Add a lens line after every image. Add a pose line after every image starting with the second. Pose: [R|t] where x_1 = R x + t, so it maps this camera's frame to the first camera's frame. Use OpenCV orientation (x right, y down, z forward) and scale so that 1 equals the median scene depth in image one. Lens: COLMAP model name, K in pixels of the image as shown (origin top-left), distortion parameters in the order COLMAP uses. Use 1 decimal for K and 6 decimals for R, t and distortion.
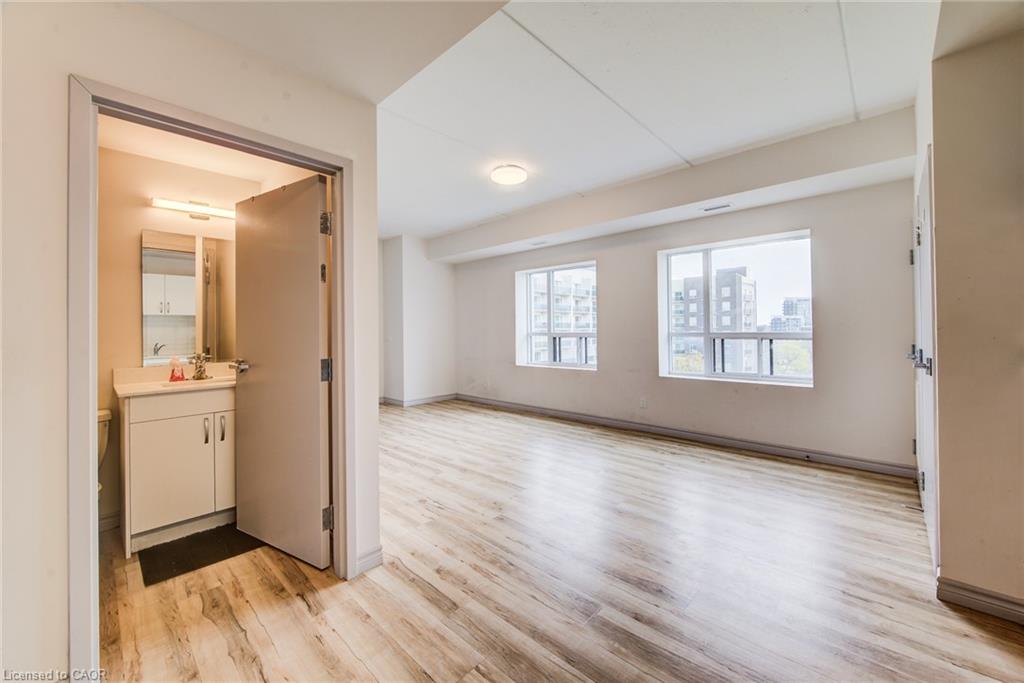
lens RADIAL K [[402.1, 0, 507.9], [0, 402.1, 328.0], [0, 0, 1]] dist [-0.015202, -0.000055]
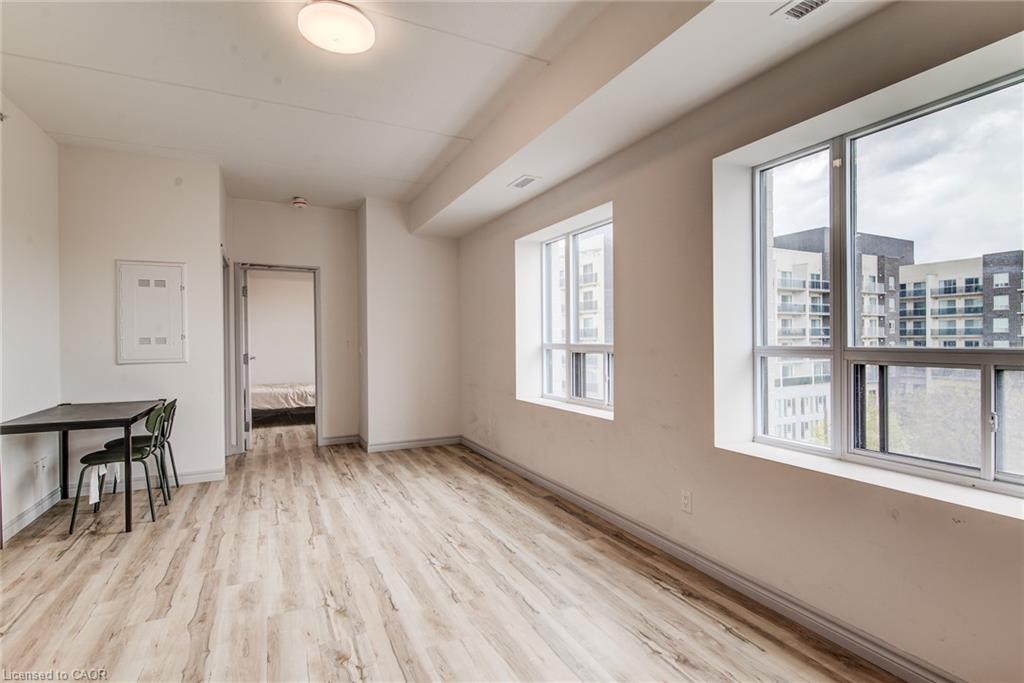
lens RADIAL K [[499.2, 0, 512.0], [0, 499.2, 341.5], [0, 0, 1]] dist [0.001059, 0.000167]
pose [[0.939950, 0.004461, -0.341282, 0.269112], [-0.000449, 0.999930, 0.011833, -0.000713], [0.341311, -0.010970, 0.939886, 0.315196]]
